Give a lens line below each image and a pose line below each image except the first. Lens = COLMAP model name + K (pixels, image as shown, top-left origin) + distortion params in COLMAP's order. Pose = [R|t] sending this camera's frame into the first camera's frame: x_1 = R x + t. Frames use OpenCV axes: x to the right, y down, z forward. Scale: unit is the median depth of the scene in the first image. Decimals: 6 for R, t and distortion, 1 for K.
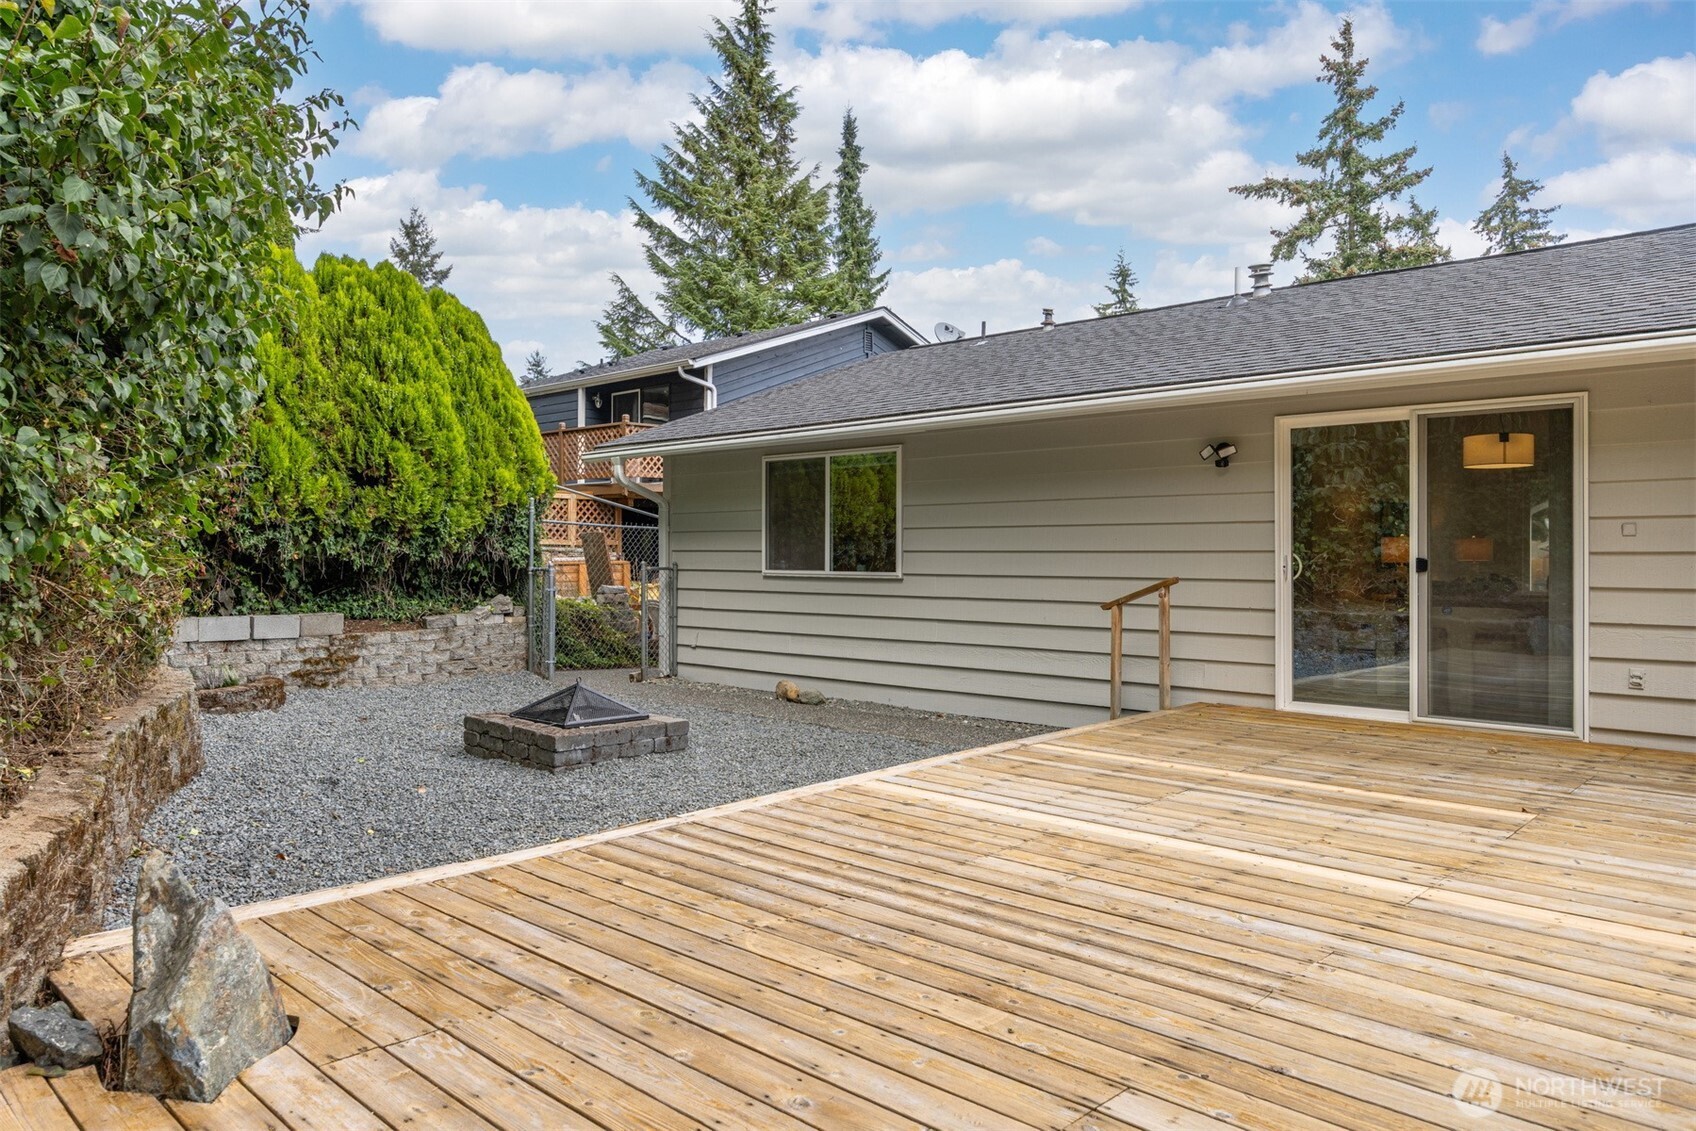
lens RADIAL K [[1151.2, 0, 809.0], [0, 1151.2, 547.6], [0, 0, 1]] dist [-0.000561, -0.000798]
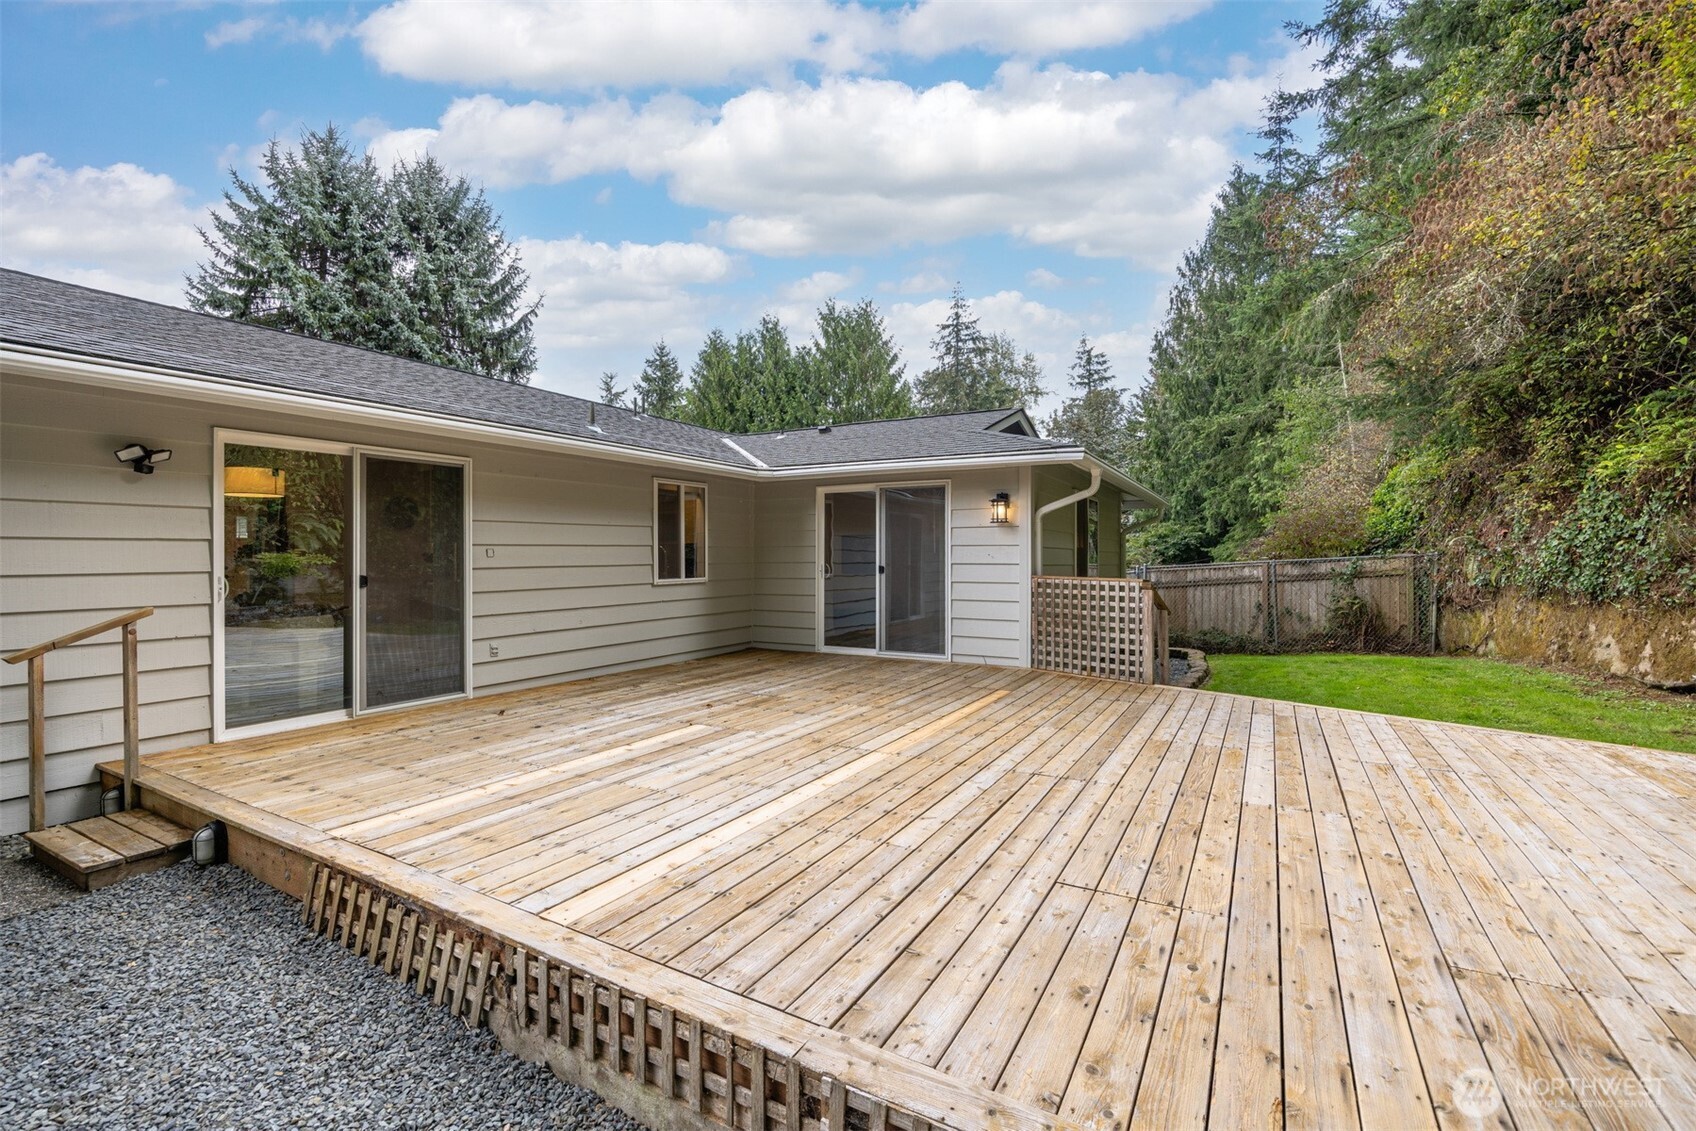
lens RADIAL K [[731.1, 0, 850.0], [0, 731.1, 554.4], [0, 0, 1]] dist [-0.018255, 0.000854]
pose [[-0.248175, 0.003100, 0.968710, -0.219231], [0.000347, 0.999995, -0.003111, -0.006786], [-0.968715, -0.000436, -0.248175, 0.494410]]
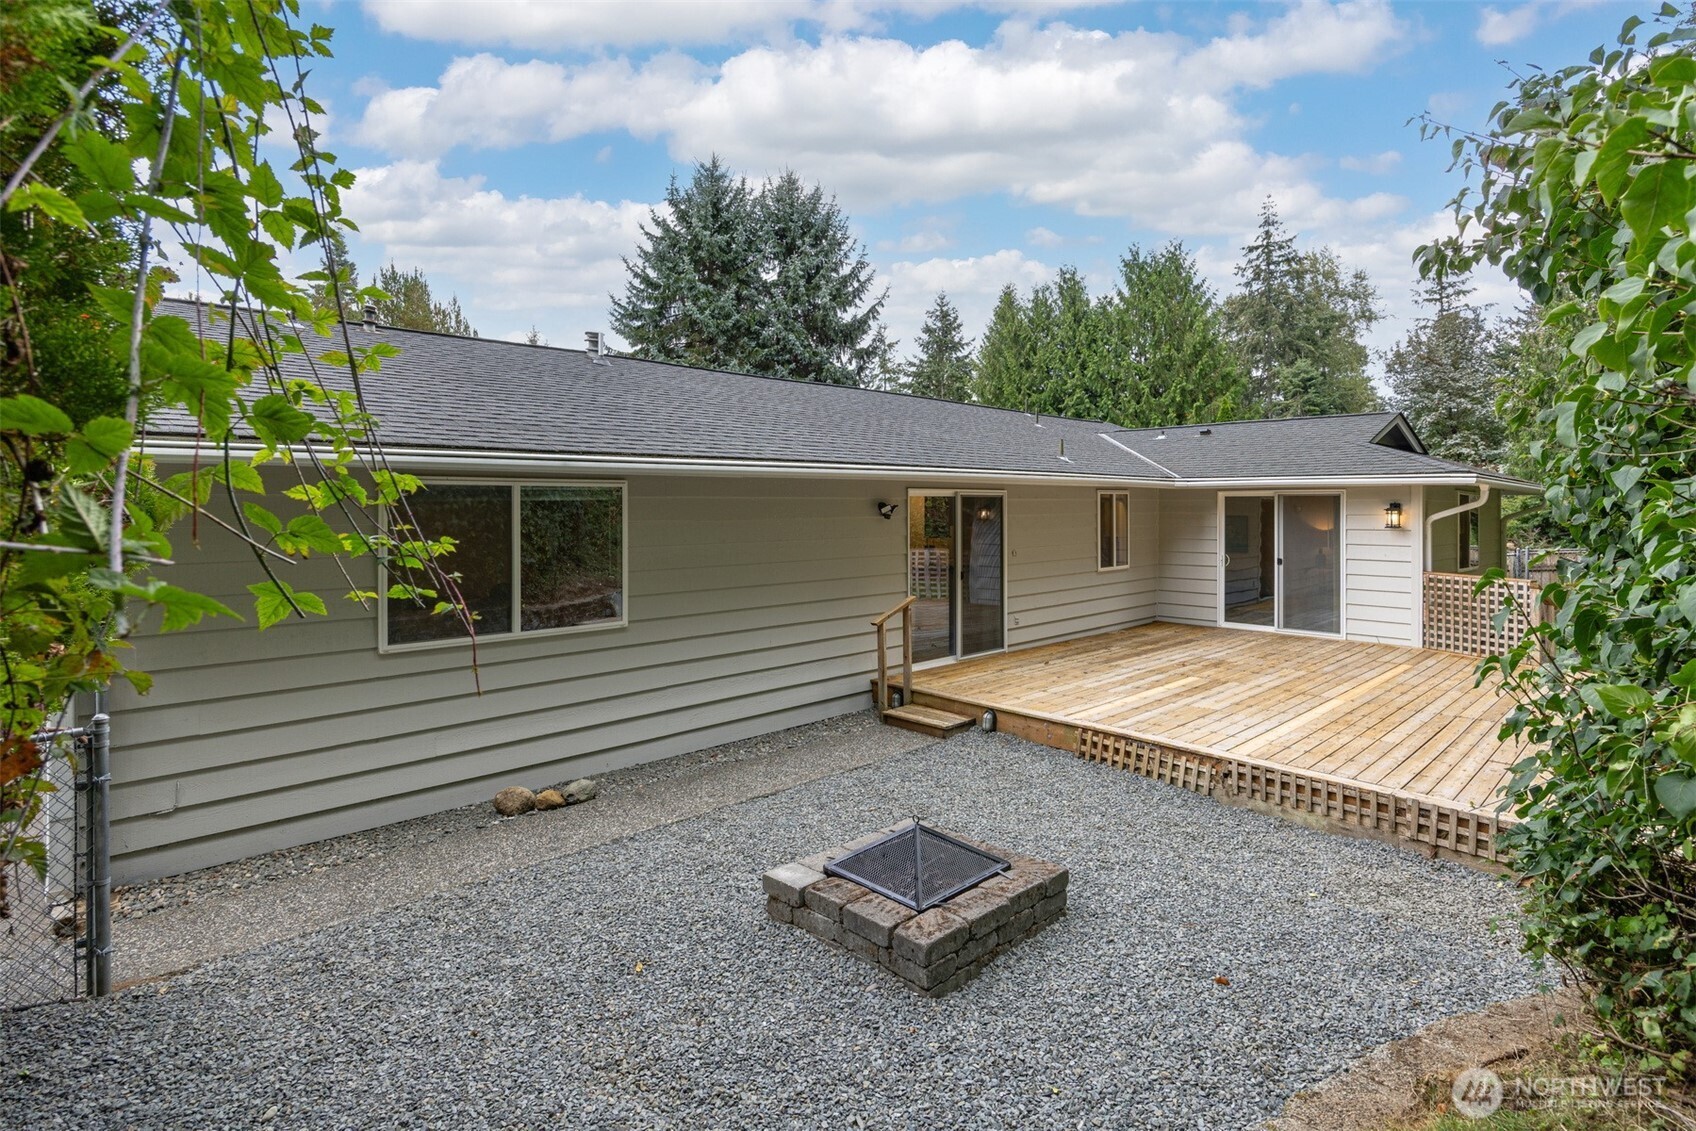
lens RADIAL K [[832.5, 0, 888.3], [0, 832.5, 495.7], [0, 0, 1]] dist [-0.015939, 0.003703]
pose [[0.016615, 0.010289, 0.999809, -0.579492], [-0.000239, 0.999947, -0.010286, -0.070964], [-0.999862, -0.000068, 0.016616, 0.774861]]
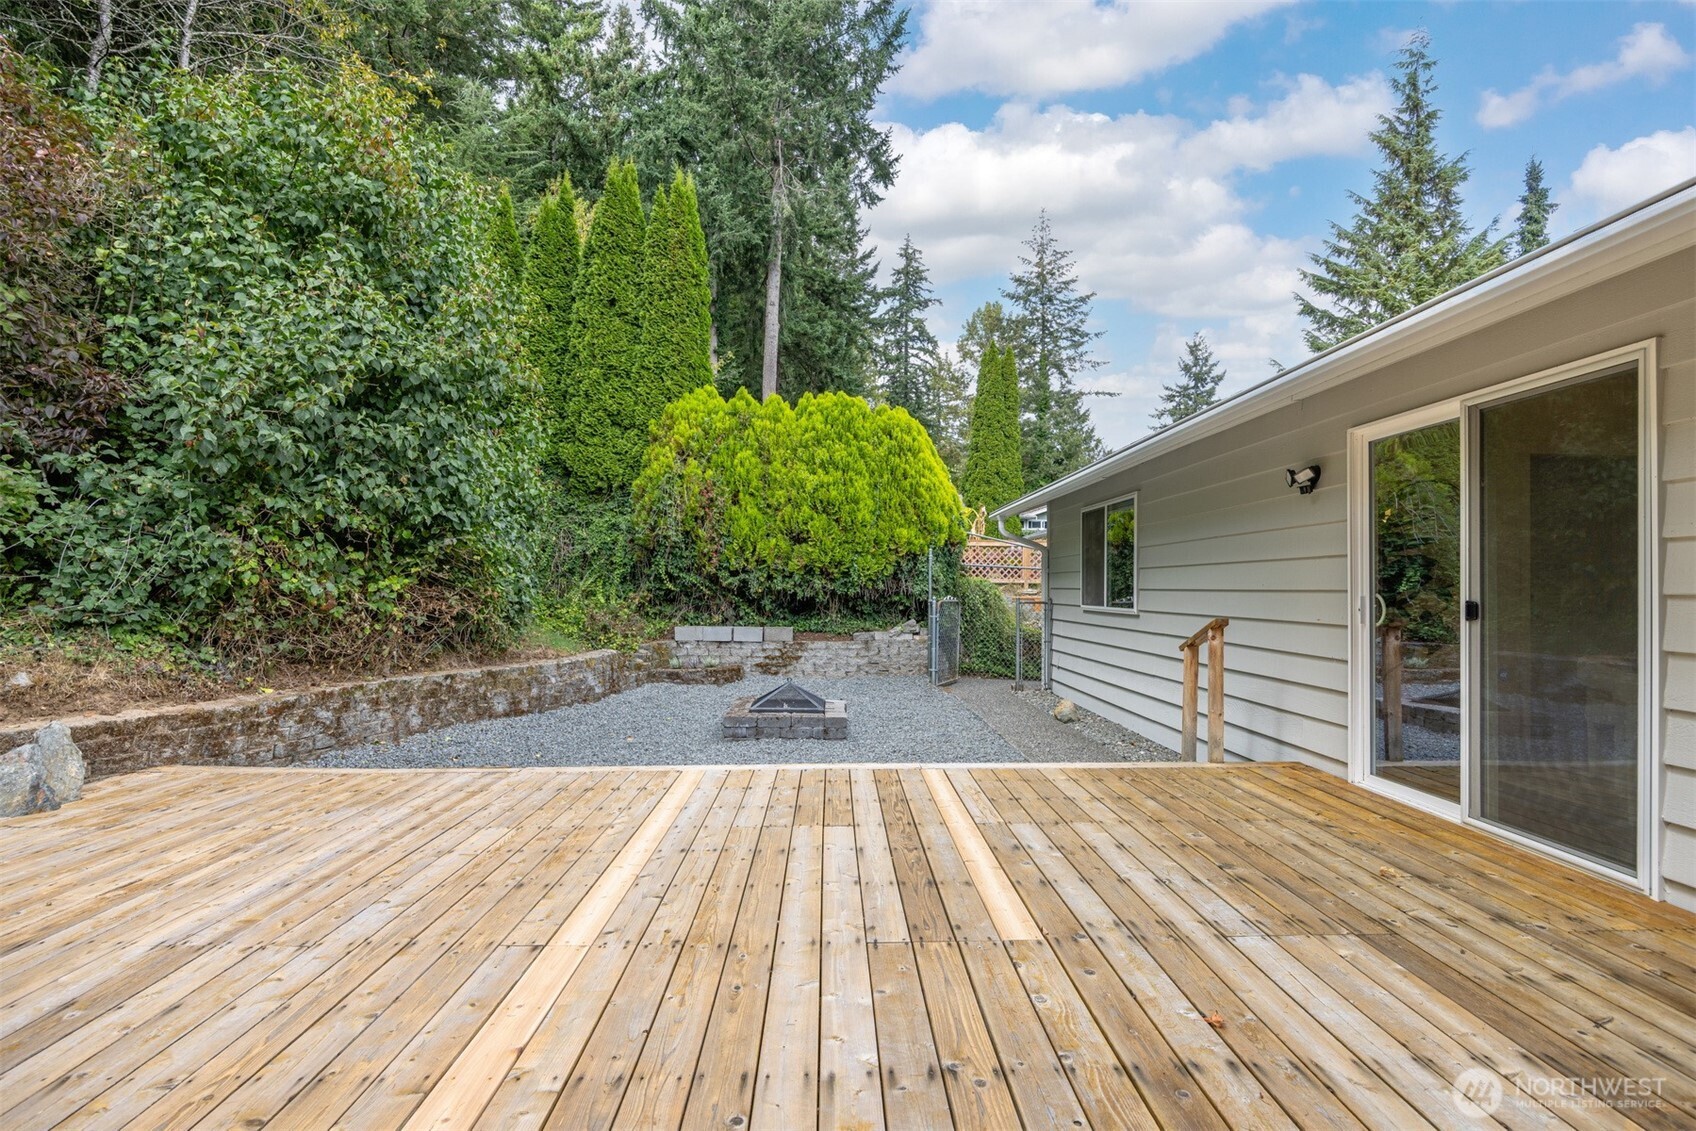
lens RADIAL K [[848.1, 0, 856.7], [0, 848.1, 576.3], [0, 0, 1]] dist [-0.010894, 0.000788]
pose [[0.726129, -0.004055, -0.687547, 0.434948], [-0.004826, 0.999928, -0.010994, 0.000769], [0.687542, 0.011301, 0.726057, 0.239442]]
